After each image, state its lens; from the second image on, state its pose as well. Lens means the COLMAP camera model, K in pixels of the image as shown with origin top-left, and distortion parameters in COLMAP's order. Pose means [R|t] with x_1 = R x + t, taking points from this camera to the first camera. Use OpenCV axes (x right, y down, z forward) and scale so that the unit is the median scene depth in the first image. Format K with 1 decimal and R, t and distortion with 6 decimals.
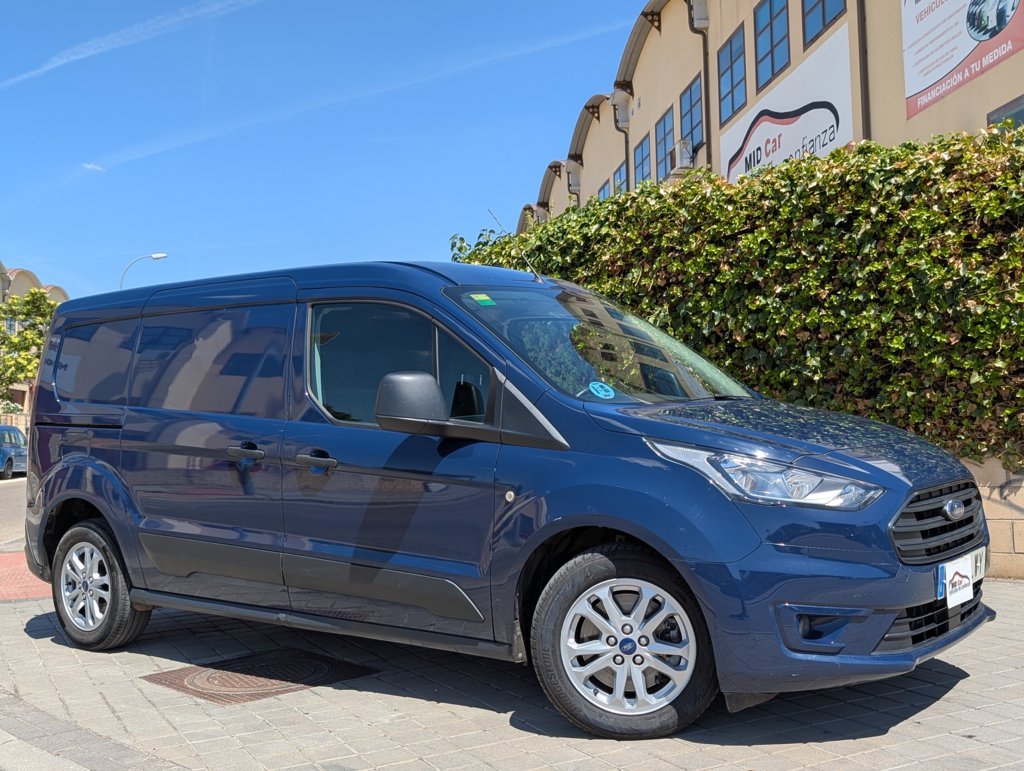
lens RADIAL K [[1133.2, 0, 508.1], [0, 1133.2, 376.3], [0, 0, 1]] dist [0.006199, 0.000000]
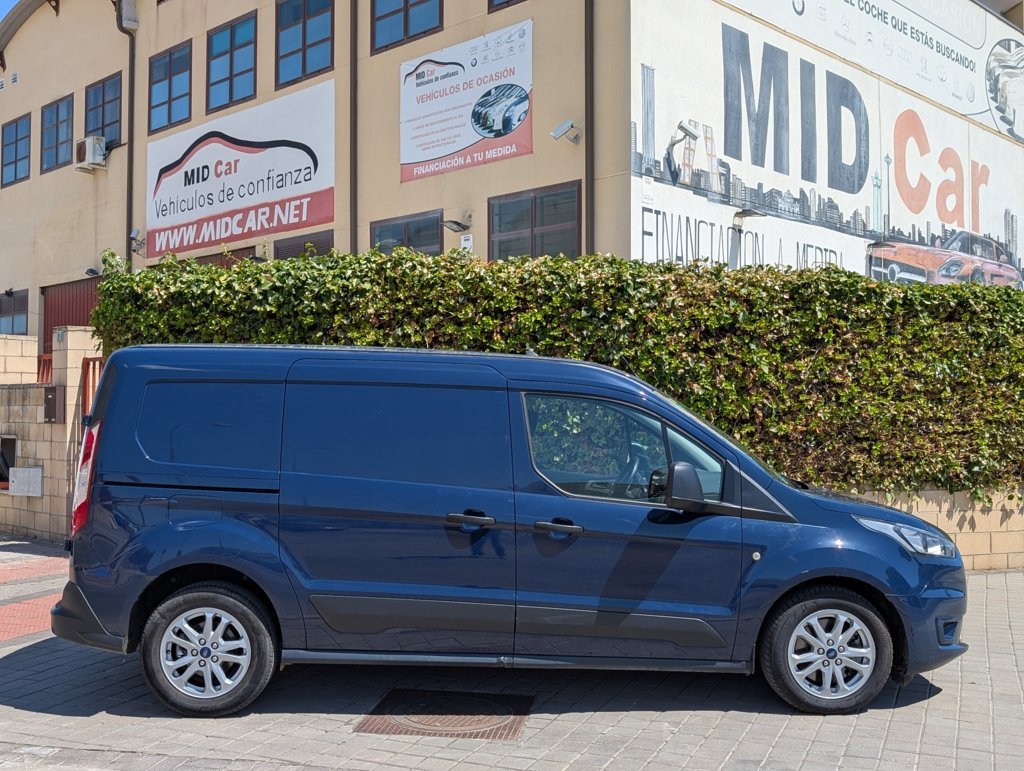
lens RADIAL K [[1133.2, 0, 486.5], [0, 1133.2, 372.4], [0, 0, 1]] dist [0.006199, 0.000000]
pose [[0.761819, 0.054004, 0.645535, -0.654190], [-0.062715, 0.997986, -0.009477, -0.048839], [-0.644747, -0.033265, 0.763672, 0.081295]]
